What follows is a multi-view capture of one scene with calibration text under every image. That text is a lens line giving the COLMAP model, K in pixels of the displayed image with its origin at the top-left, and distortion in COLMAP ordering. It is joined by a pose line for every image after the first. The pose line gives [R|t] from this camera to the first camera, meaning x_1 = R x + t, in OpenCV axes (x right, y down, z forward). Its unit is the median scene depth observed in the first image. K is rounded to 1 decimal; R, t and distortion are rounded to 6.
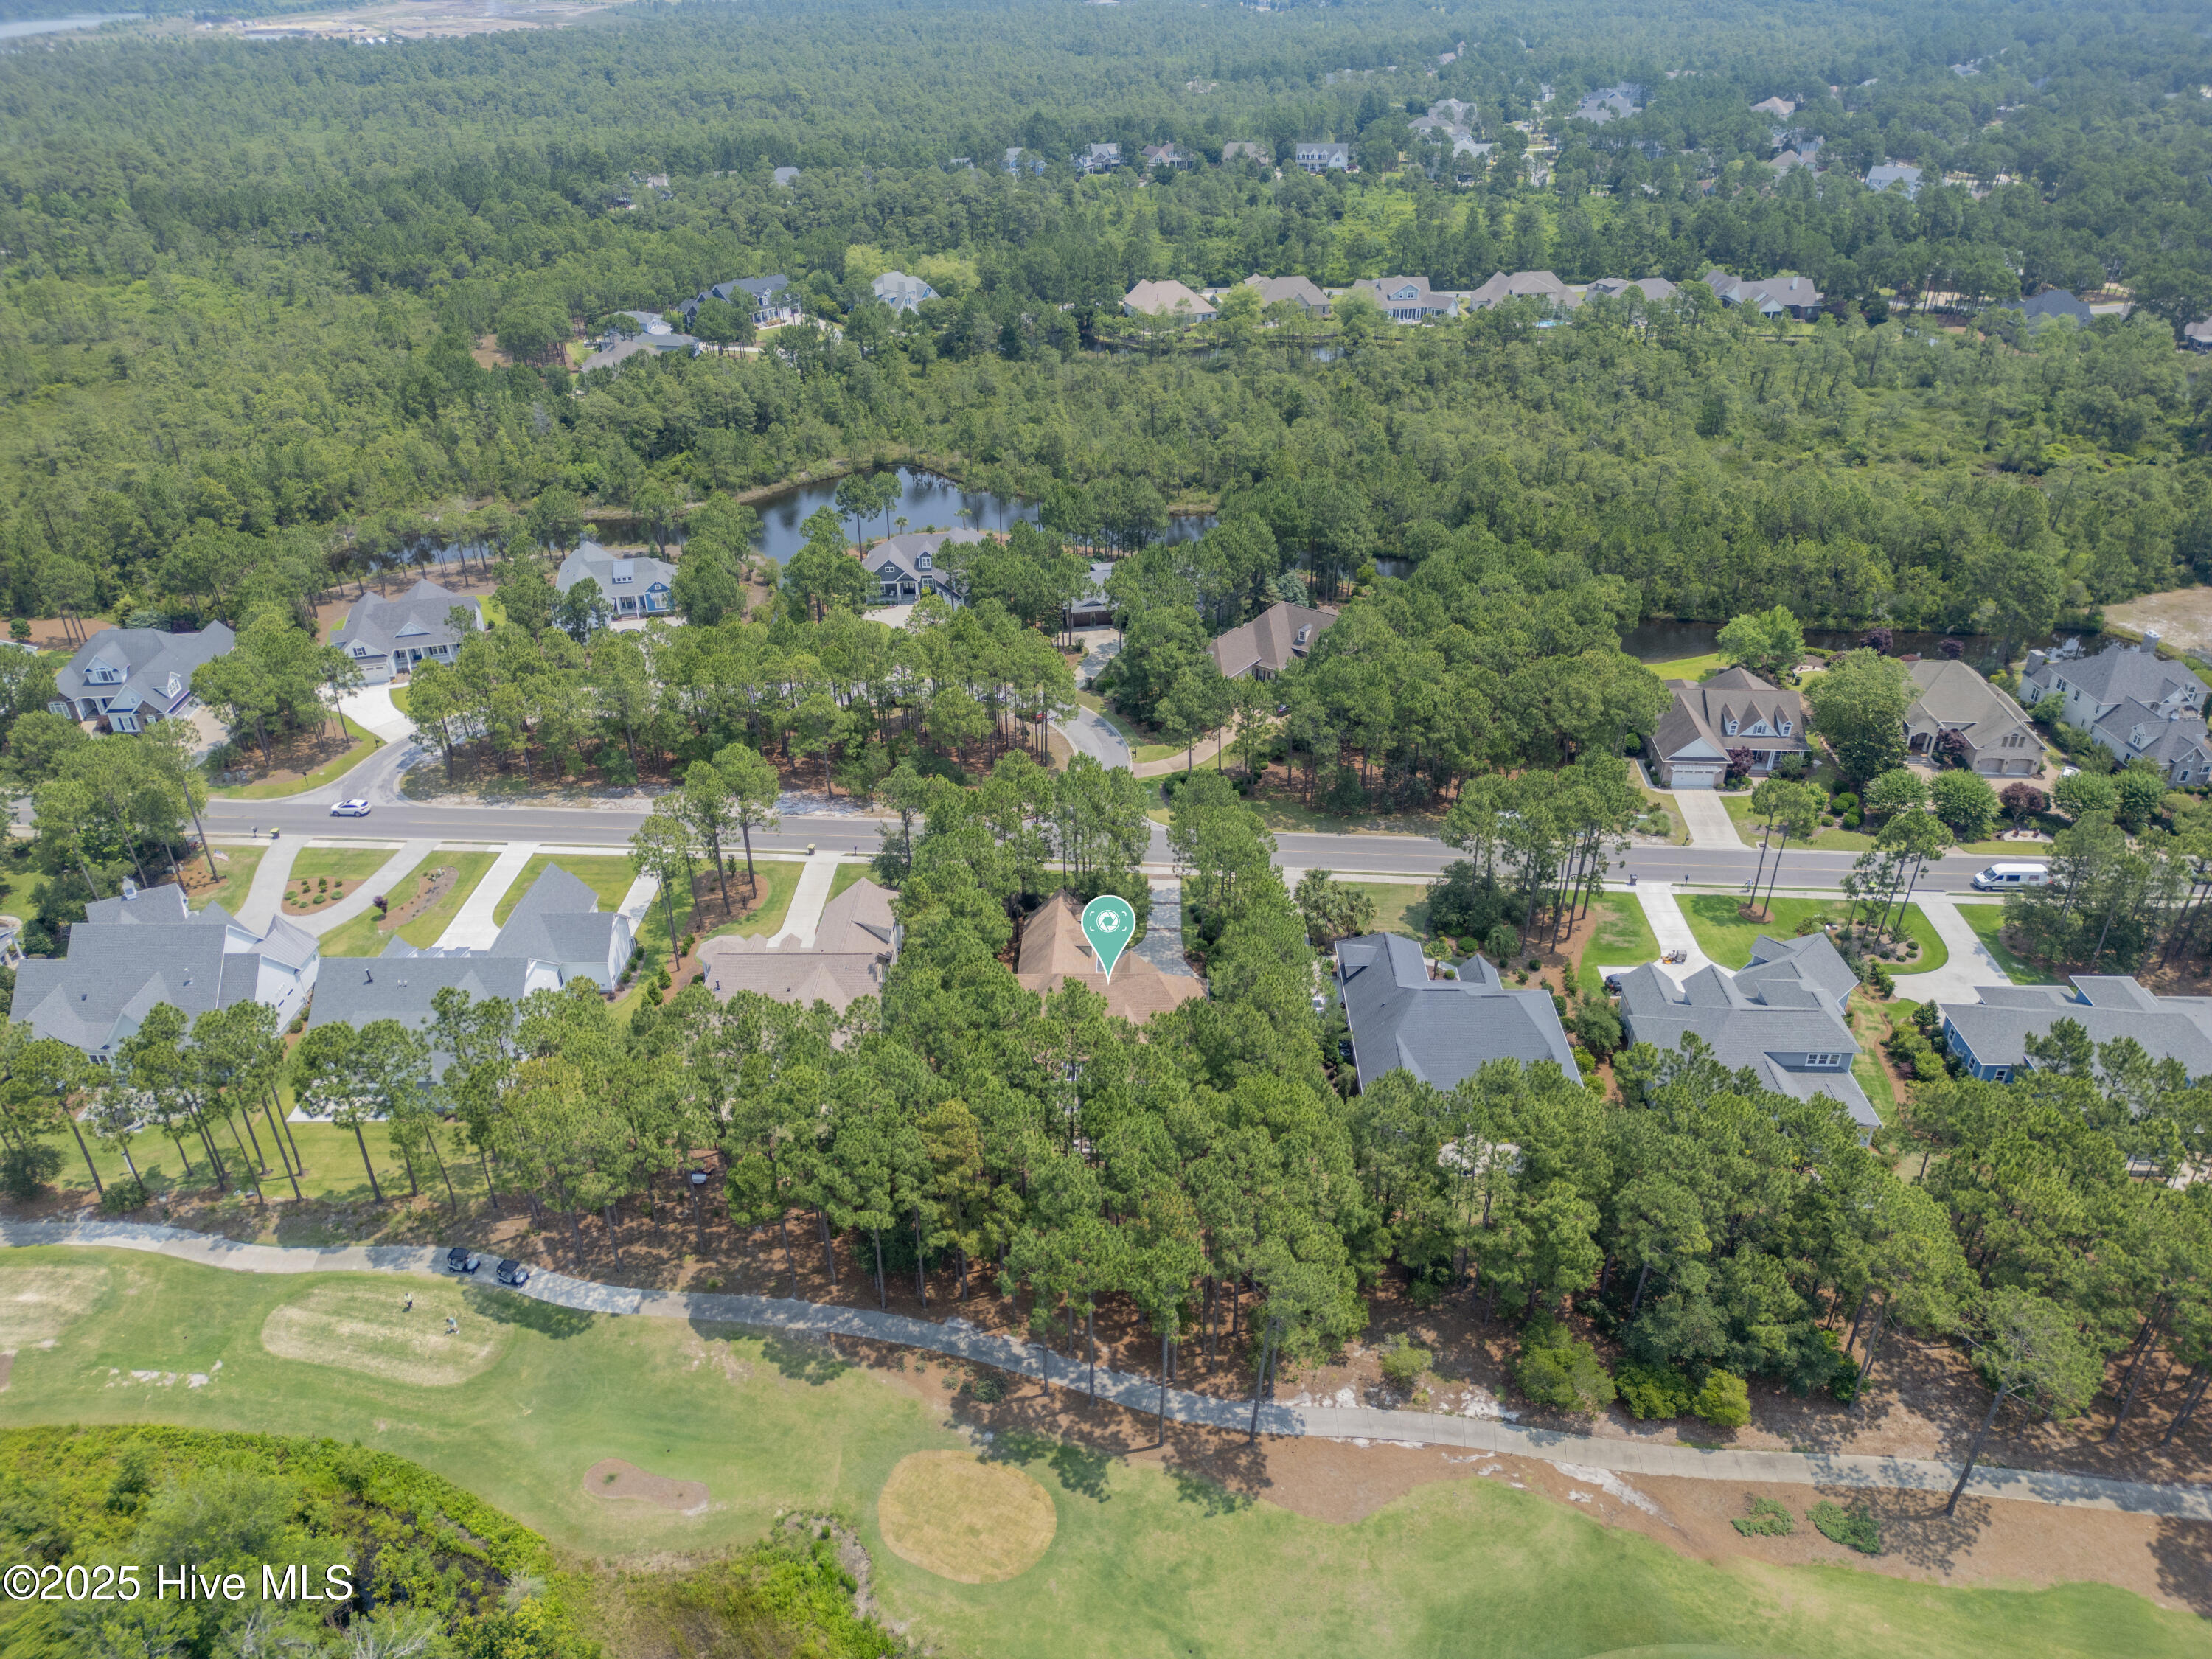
lens RADIAL K [[1608.7, 0, 1113.4], [0, 1608.7, 823.5], [0, 0, 1]] dist [0.066568, -0.060507]
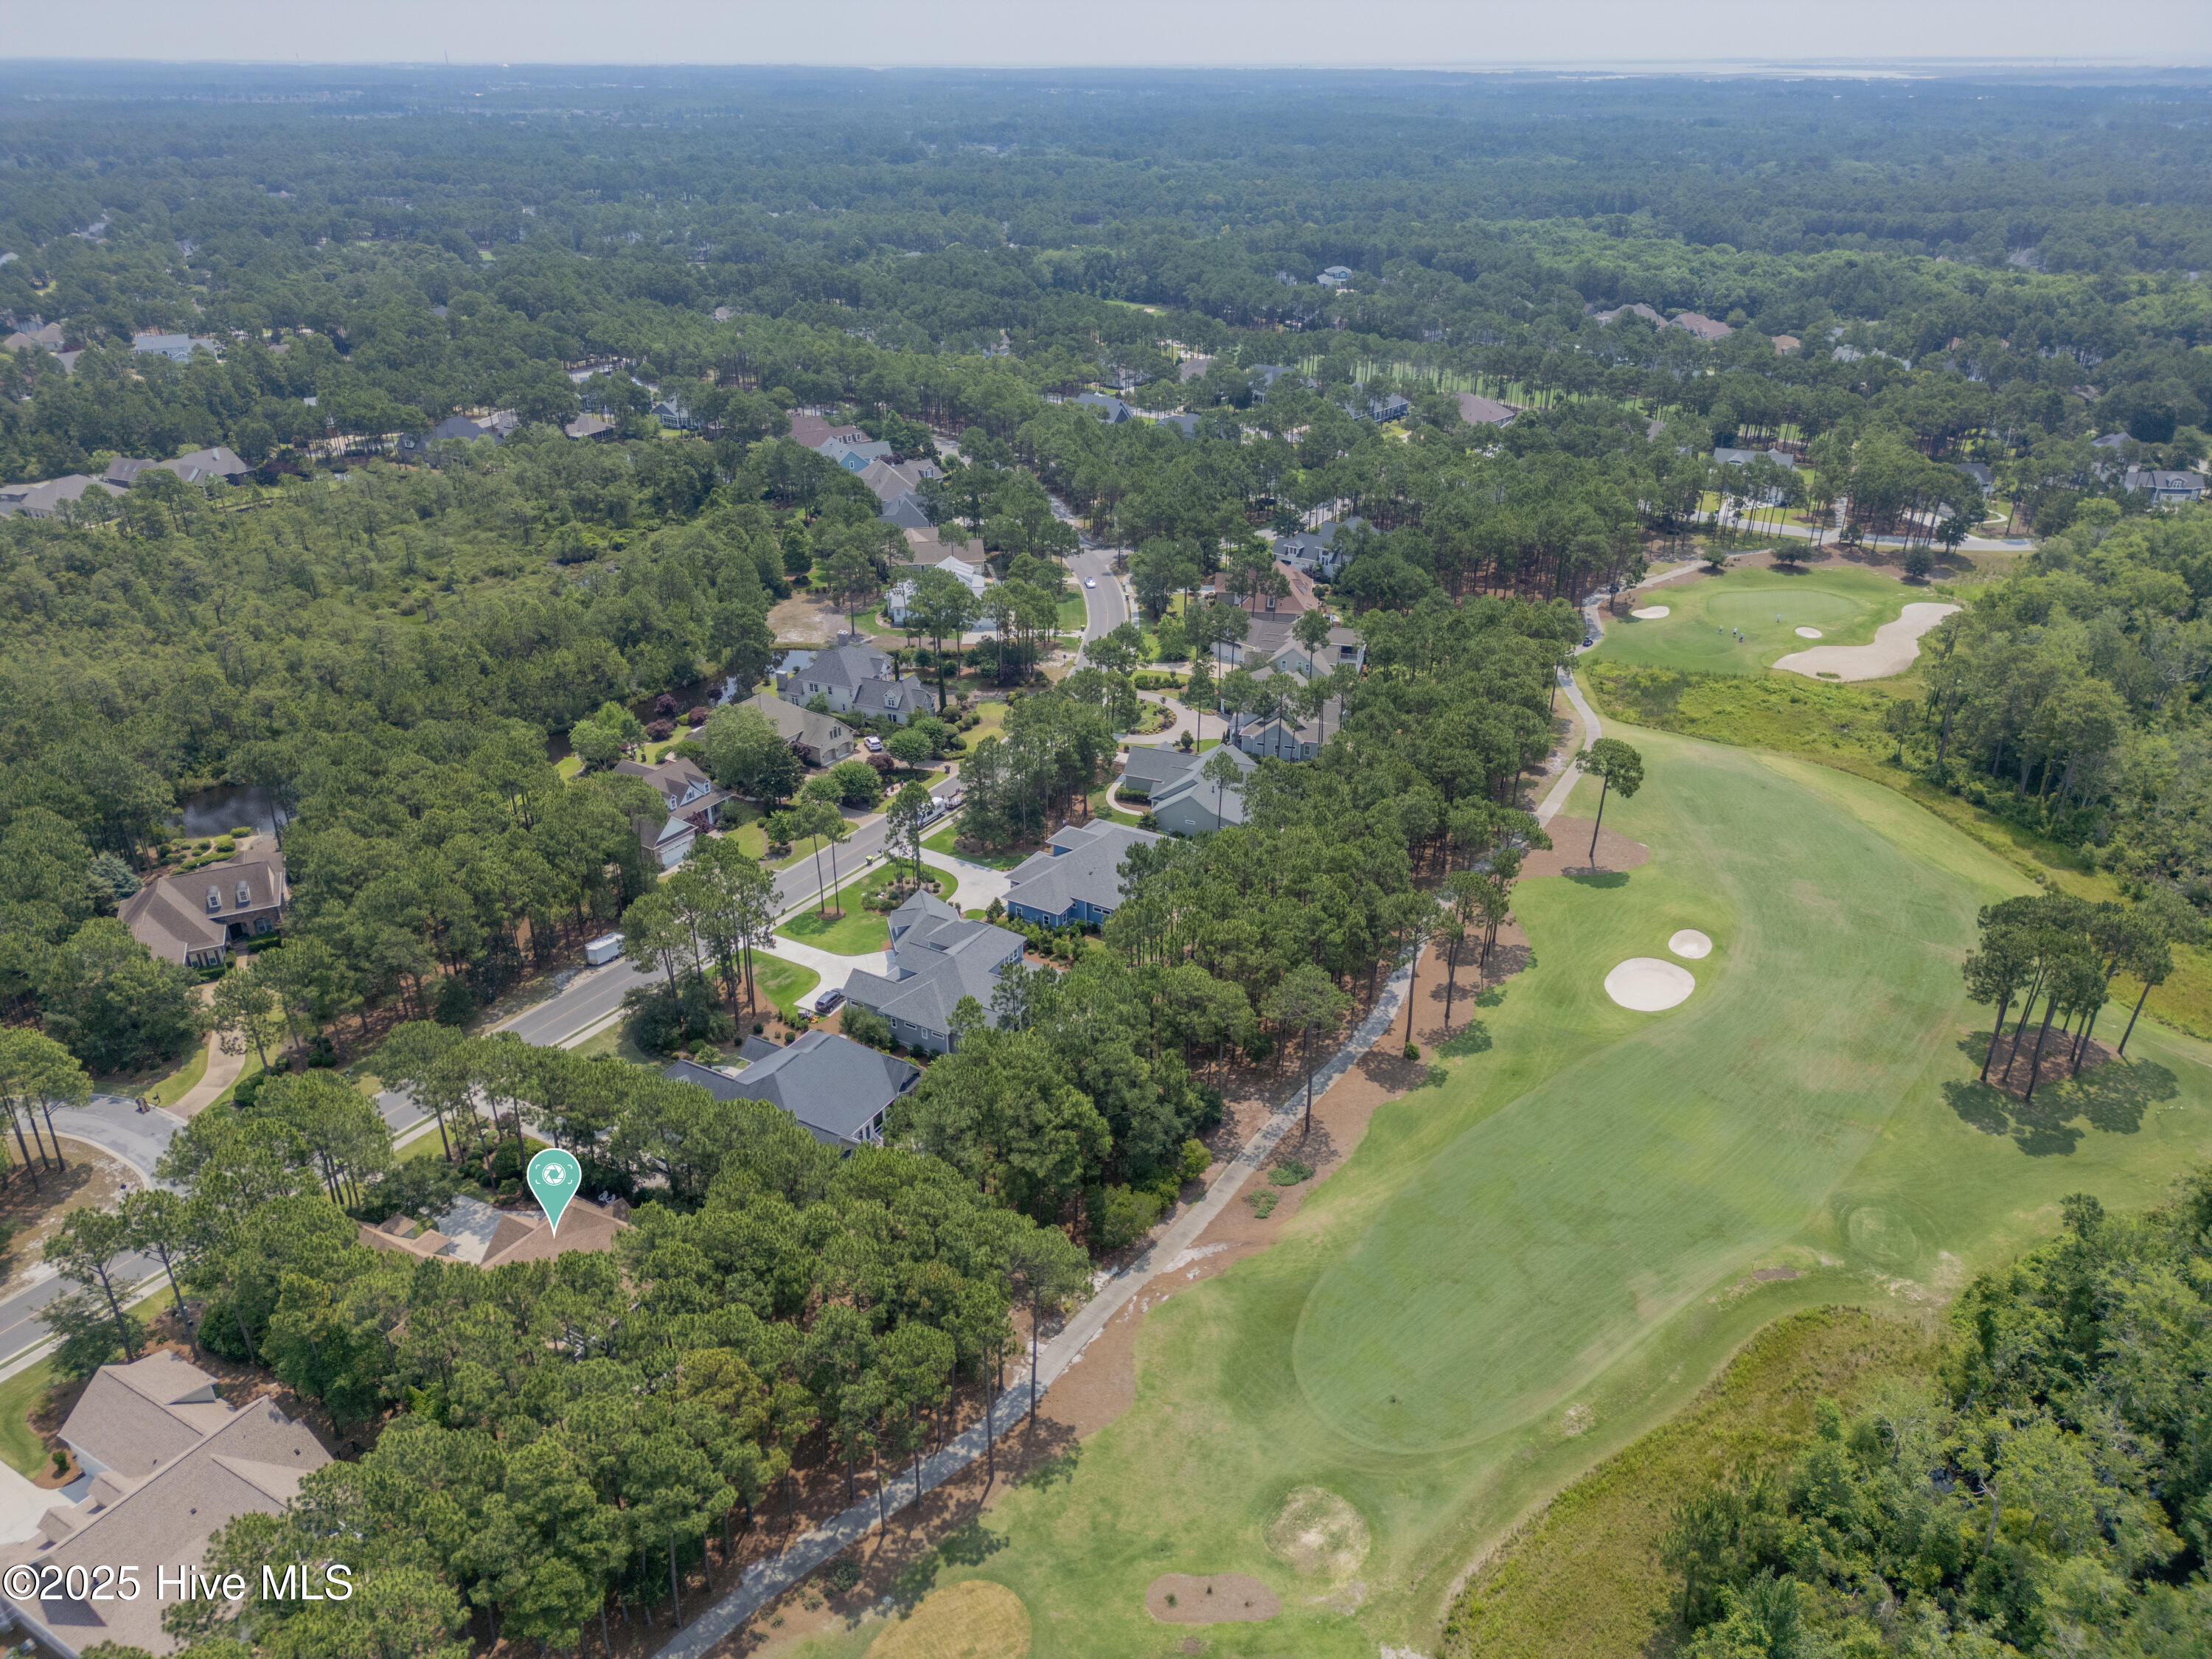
lens RADIAL K [[1608.7, 0, 1116.7], [0, 1608.7, 834.3], [0, 0, 1]] dist [0.066568, -0.060507]
pose [[0.454079, -0.377553, 0.807011, -0.651973], [0.433291, 0.885027, 0.170253, -0.155939], [-0.778506, 0.272362, 0.565462, 0.183721]]
